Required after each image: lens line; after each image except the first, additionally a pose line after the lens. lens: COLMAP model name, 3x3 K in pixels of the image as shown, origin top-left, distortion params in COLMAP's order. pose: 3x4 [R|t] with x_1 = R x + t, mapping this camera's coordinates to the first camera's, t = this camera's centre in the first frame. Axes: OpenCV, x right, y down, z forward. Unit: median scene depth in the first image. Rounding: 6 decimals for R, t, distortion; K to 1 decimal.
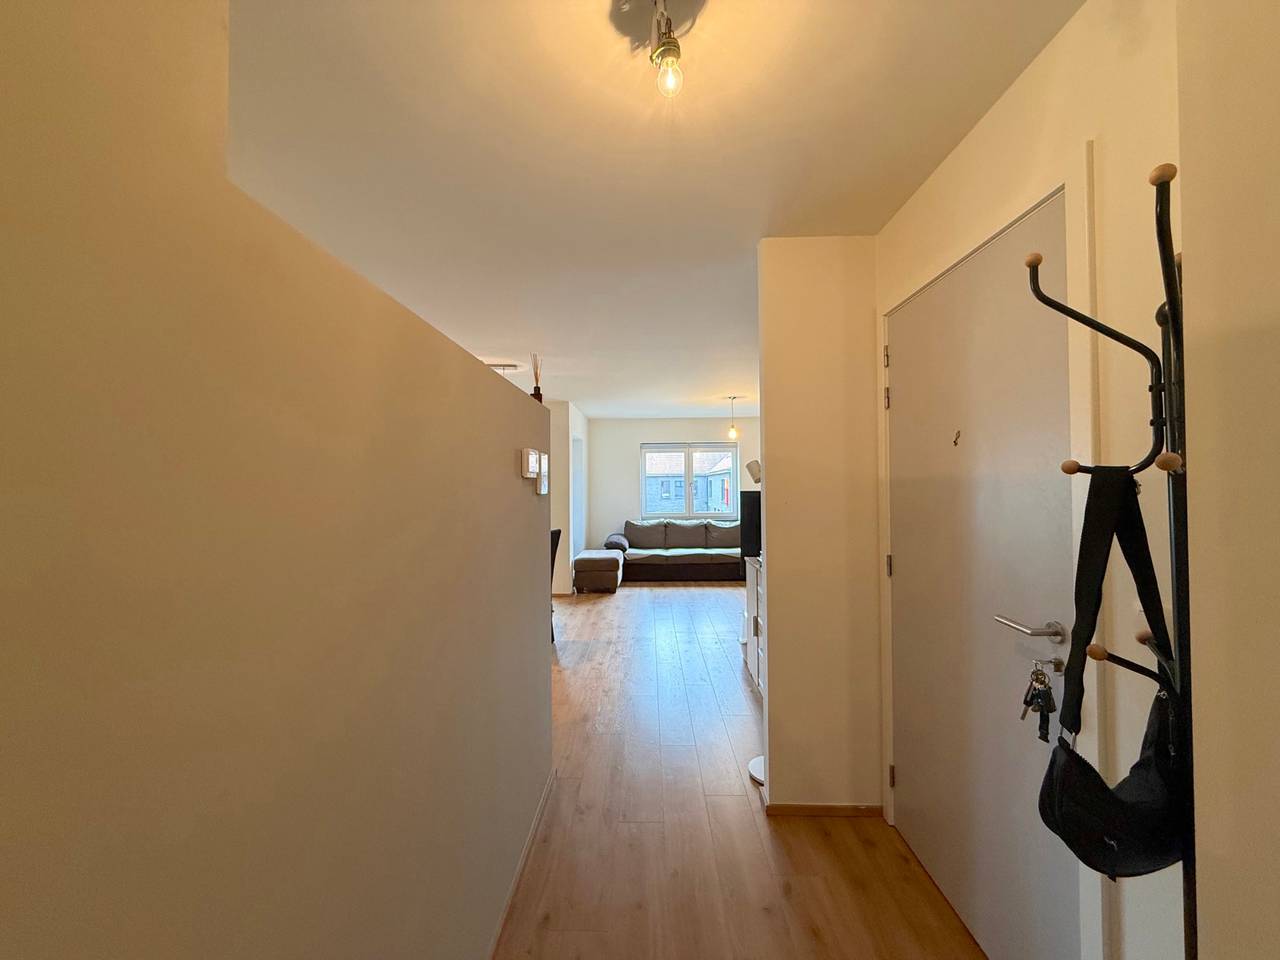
lens RADIAL K [[509.2, 0, 636.0], [0, 509.2, 477.4], [0, 0, 1]] dist [-0.000042, 0.000269]
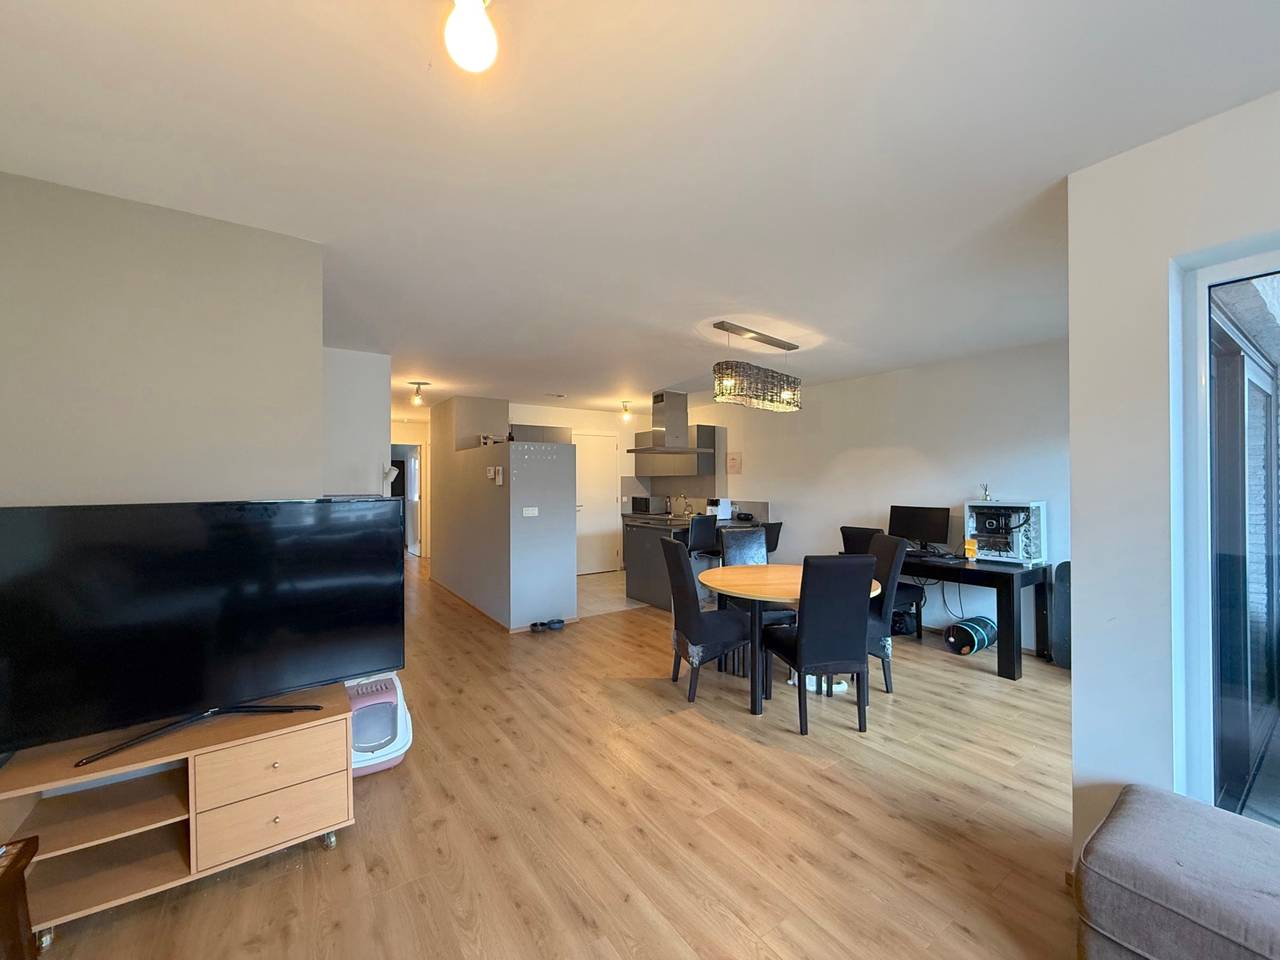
lens RADIAL K [[509.2, 0, 636.0], [0, 509.2, 477.4], [0, 0, 1]] dist [-0.000042, 0.000269]
pose [[-0.806554, 0.007737, -0.591109, 0.187236], [0.018486, 0.999755, -0.012137, 0.011057], [0.590871, -0.020716, -0.806500, 0.914321]]
